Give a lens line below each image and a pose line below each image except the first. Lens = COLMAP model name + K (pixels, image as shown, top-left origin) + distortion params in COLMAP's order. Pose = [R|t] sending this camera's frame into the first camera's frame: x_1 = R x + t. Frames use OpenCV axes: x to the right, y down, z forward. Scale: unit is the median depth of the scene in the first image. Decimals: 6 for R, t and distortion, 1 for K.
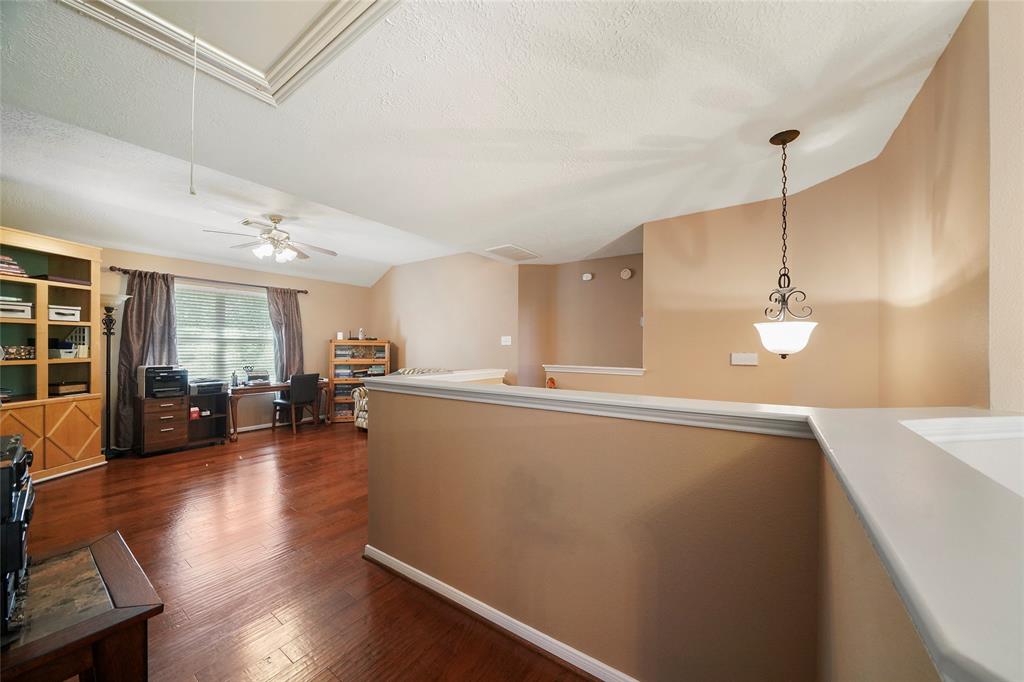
lens RADIAL K [[367.1, 0, 518.4], [0, 367.1, 346.5], [0, 0, 1]] dist [-0.000507, -0.000103]
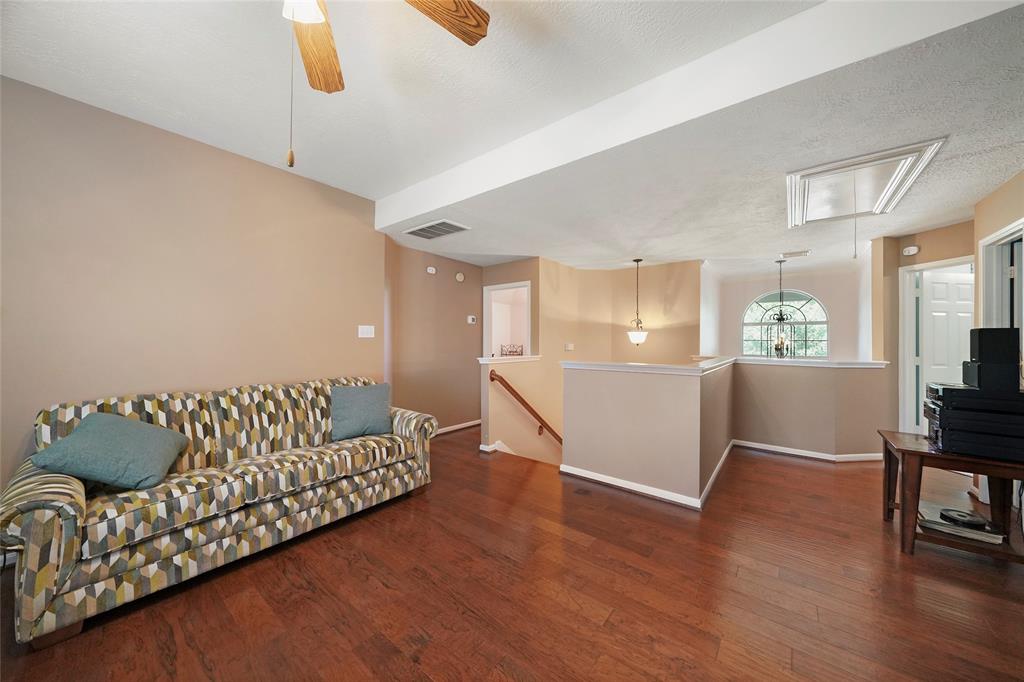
lens RADIAL K [[348.8, 0, 509.8], [0, 348.8, 339.9], [0, 0, 1]] dist [-0.008900, -0.000021]
pose [[0.075552, 0.002047, 0.997140, -0.801689], [-0.000003, 0.999998, -0.002053, 0.002322], [-0.997142, 0.000152, 0.075551, 0.772387]]
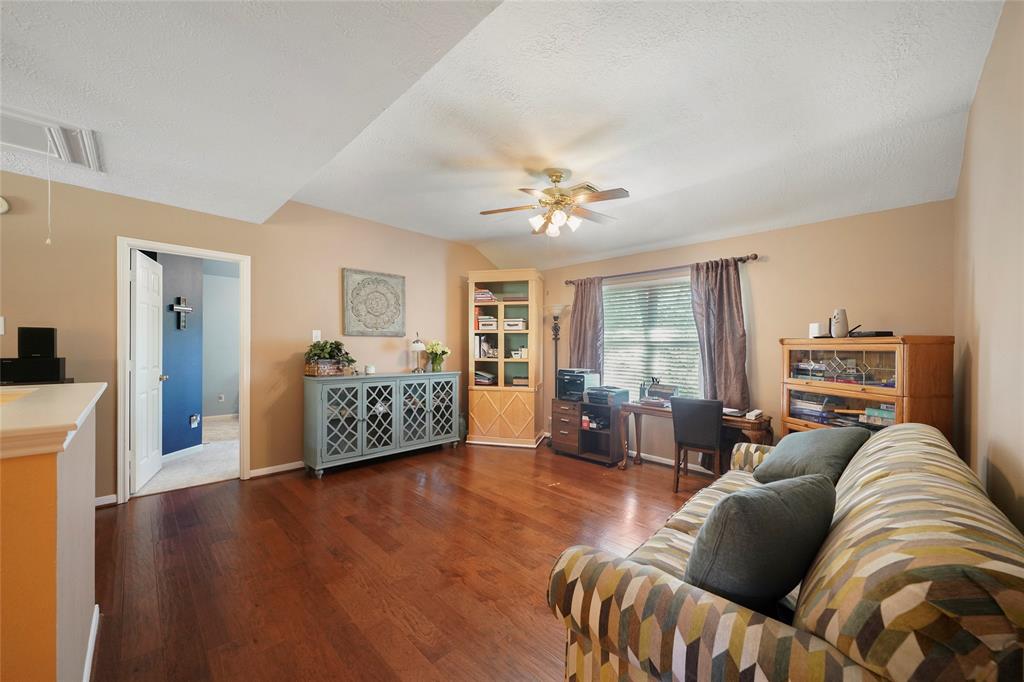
lens RADIAL K [[388.1, 0, 514.2], [0, 388.1, 349.4], [0, 0, 1]] dist [0.001826, 0.000015]
pose [[-0.187971, -0.004369, -0.982165, 0.109927], [-0.014471, 0.999894, -0.001679, 0.002112], [0.982068, 0.013897, -0.188014, 0.986276]]
